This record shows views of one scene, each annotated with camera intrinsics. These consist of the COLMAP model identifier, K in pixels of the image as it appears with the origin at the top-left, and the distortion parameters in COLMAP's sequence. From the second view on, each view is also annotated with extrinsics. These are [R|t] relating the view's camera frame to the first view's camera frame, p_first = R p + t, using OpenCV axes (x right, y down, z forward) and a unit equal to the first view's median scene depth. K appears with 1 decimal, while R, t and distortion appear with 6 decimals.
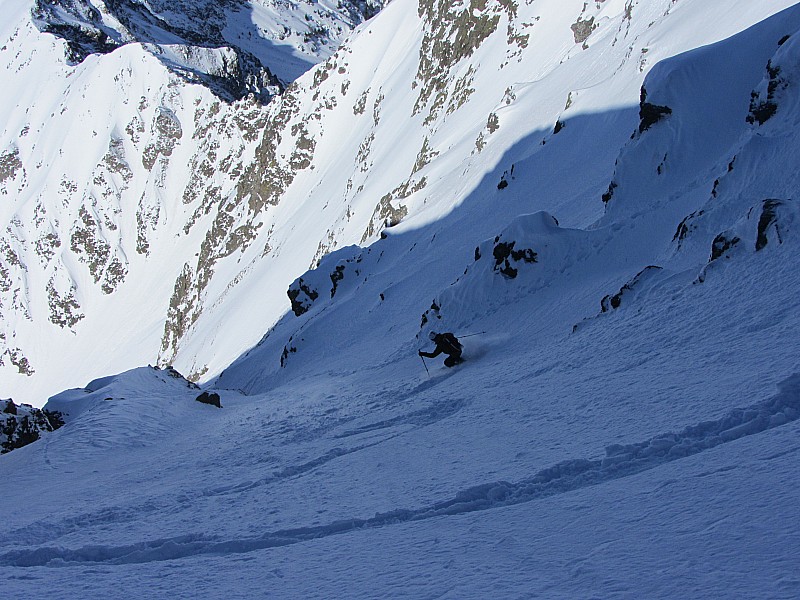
lens RADIAL K [[1000.8, 0, 392.0], [0, 1000.8, 302.5], [0, 0, 1]] dist [-0.106596, 0.000000]
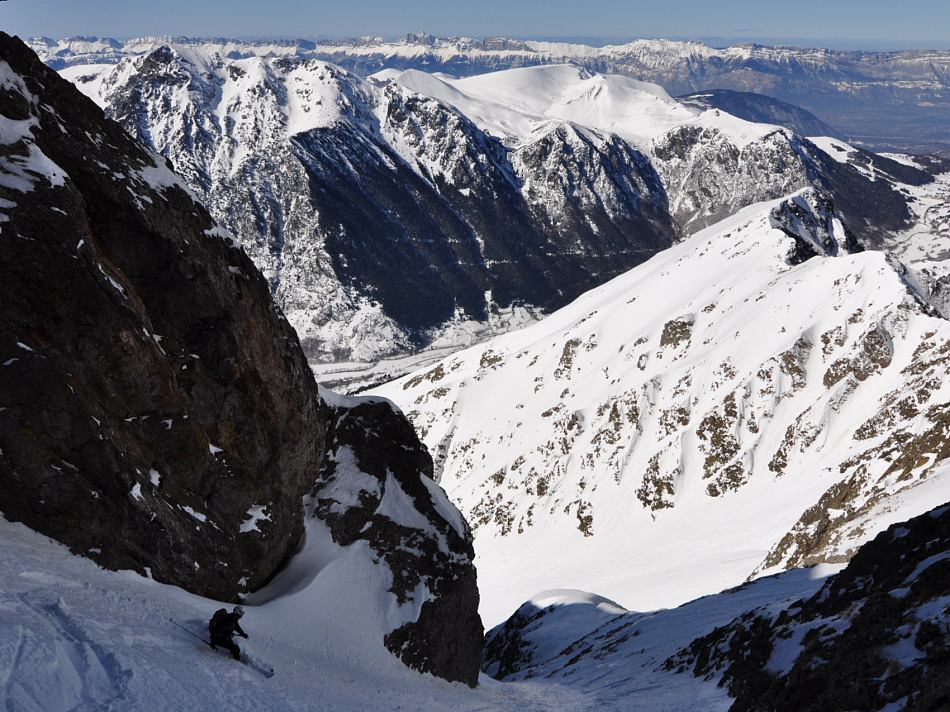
lens RADIAL K [[799.3, 0, 488.8], [0, 799.3, 371.2], [0, 0, 1]] dist [0.004051, -0.016566]
pose [[0.739112, 0.374324, -0.559996, -0.085952], [-0.501474, 0.860843, -0.086448, 0.053180], [0.449709, 0.344718, 0.823973, 0.321243]]
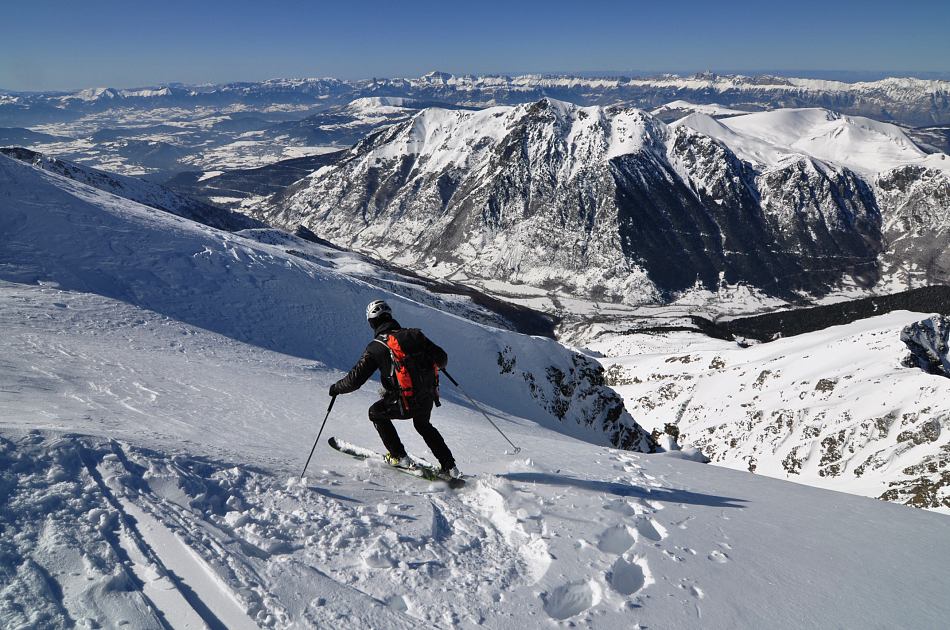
lens RADIAL K [[512.6, 0, 474.5], [0, 512.6, 318.5], [0, 0, 1]] dist [-0.004388, -0.010236]
pose [[0.365037, 0.513471, -0.776592, 0.049183], [-0.624441, 0.753733, 0.204839, -0.020932], [0.690522, 0.410163, 0.595773, -0.077316]]
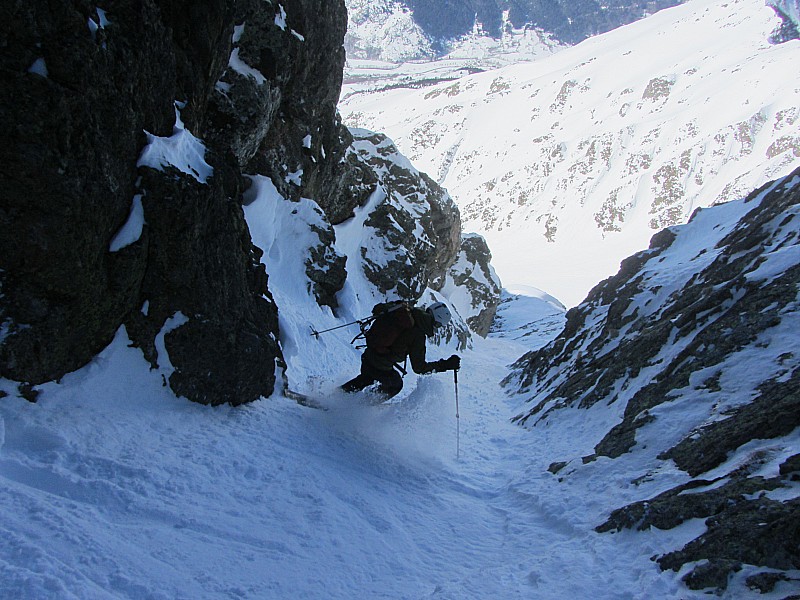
lens RADIAL K [[655.2, 0, 405.8], [0, 655.2, 297.4], [0, 0, 1]] dist [-0.035745, 0.013747]
pose [[0.606158, 0.646633, -0.463075, -0.070144], [-0.616977, 0.749720, 0.239288, 0.043792], [0.501908, 0.140660, 0.853406, 0.267737]]
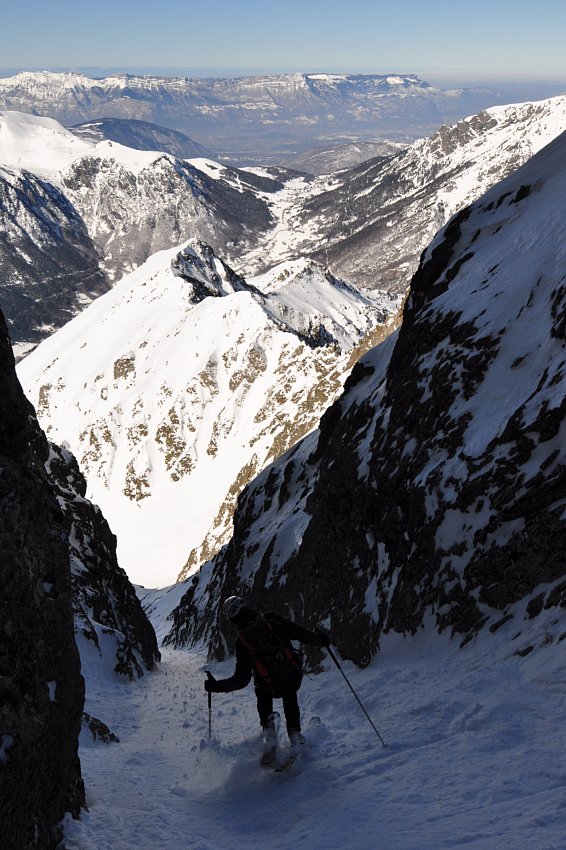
lens RADIAL K [[663.3, 0, 272.4], [0, 663.3, 461.9], [0, 0, 1]] dist [0.004095, -0.016845]
pose [[0.963571, 0.225072, -0.144477, -0.059869], [-0.242792, 0.962681, -0.119574, 0.036208], [0.112172, 0.150296, 0.982257, 0.215318]]
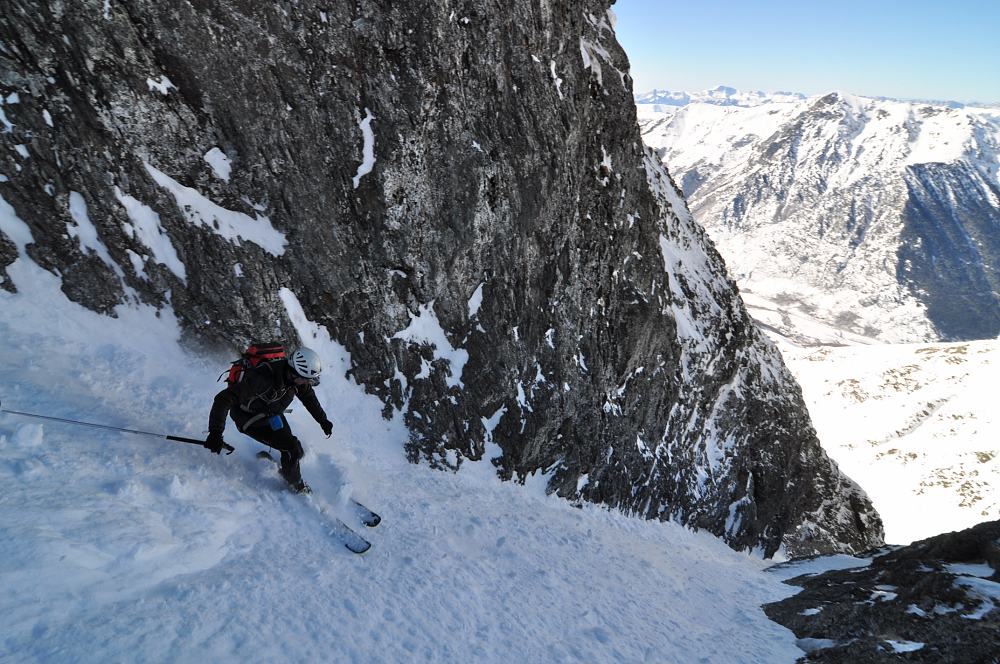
lens RADIAL K [[474.5, 0, 496.1], [0, 474.5, 330.2], [0, 0, 1]] dist [-0.016015, -0.005267]
pose [[-0.099605, 0.565574, -0.818661, -0.142287], [-0.641553, 0.592397, 0.487315, 0.086532], [0.760584, 0.573753, 0.303840, 0.459678]]
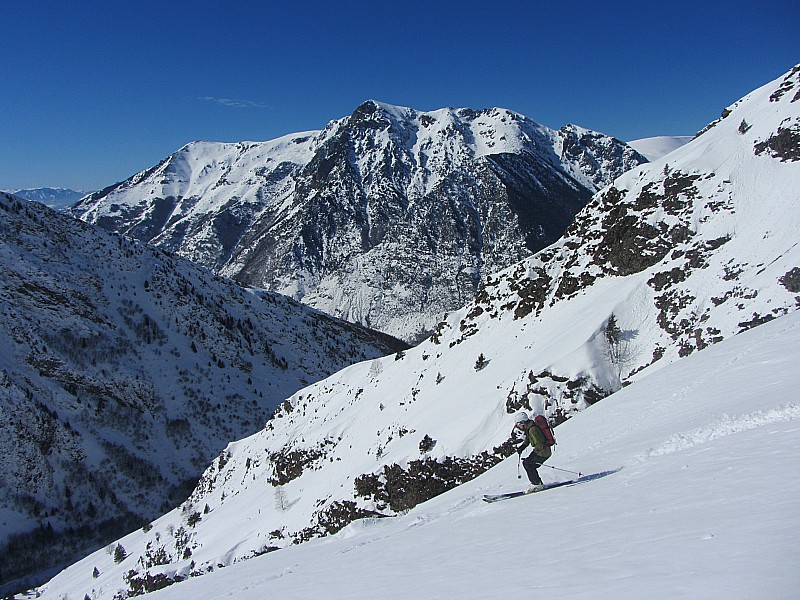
lens RADIAL K [[655.2, 0, 398.7], [0, 655.2, 294.5], [0, 0, 1]] dist [-0.035745, 0.013747]
pose [[0.565472, 0.242484, -0.788316, -1.188864], [-0.560562, 0.814102, -0.151685, 0.853861], [0.604989, 0.527674, 0.596279, 1.023459]]
